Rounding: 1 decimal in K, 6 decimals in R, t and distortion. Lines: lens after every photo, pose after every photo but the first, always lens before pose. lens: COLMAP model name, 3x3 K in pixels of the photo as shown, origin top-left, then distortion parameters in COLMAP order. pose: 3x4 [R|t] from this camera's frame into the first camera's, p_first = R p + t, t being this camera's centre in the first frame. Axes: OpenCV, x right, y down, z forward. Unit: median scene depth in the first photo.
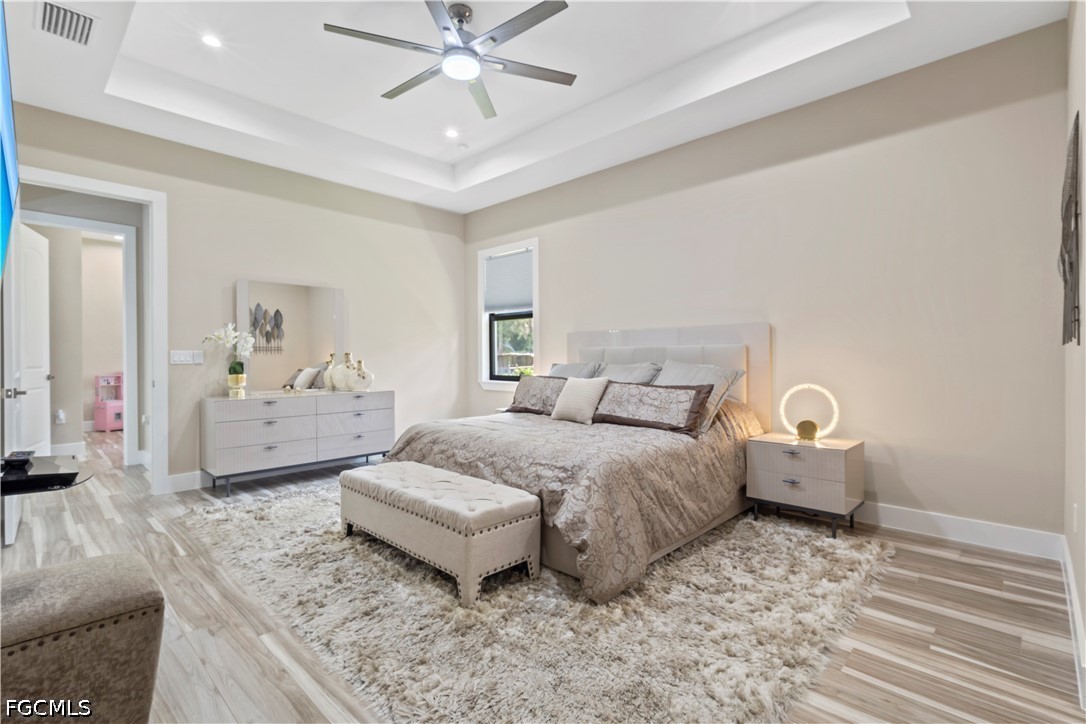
lens RADIAL K [[497.9, 0, 542.3], [0, 497.9, 362.0], [0, 0, 1]] dist [0.000879, 0.000312]
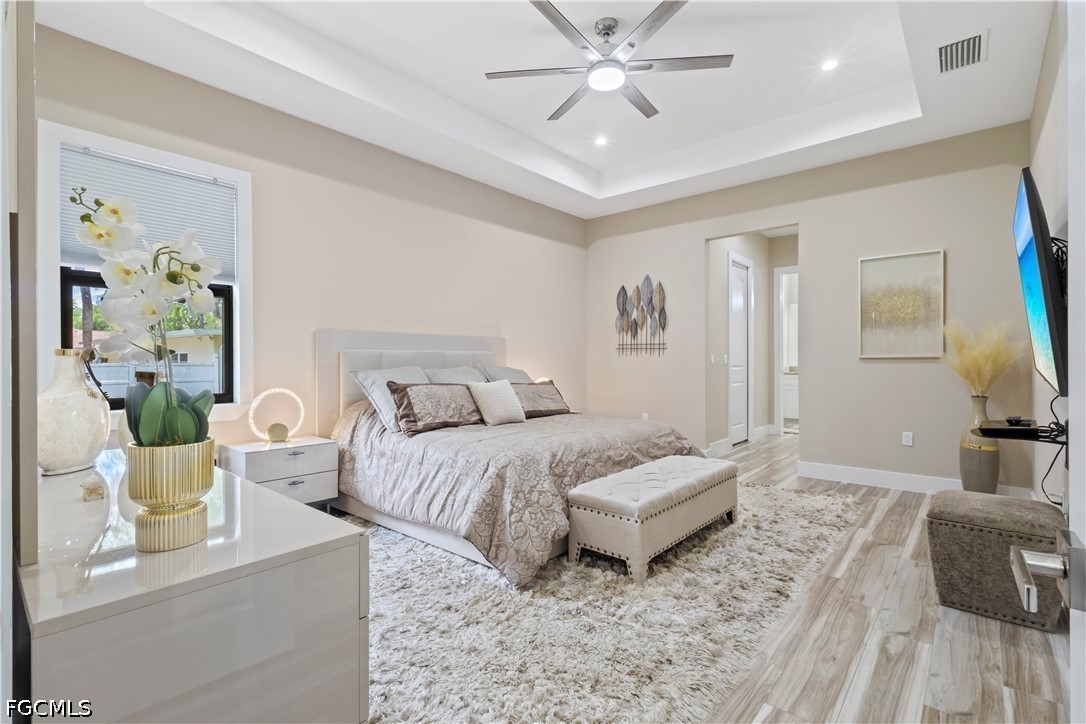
lens RADIAL K [[497.9, 0, 549.6], [0, 497.9, 360.0], [0, 0, 1]] dist [0.000879, 0.000312]
pose [[-0.059733, 0.000337, 0.998214, -1.015170], [0.009845, 0.999952, 0.000251, -0.013246], [-0.998166, 0.009842, -0.059733, 1.005726]]
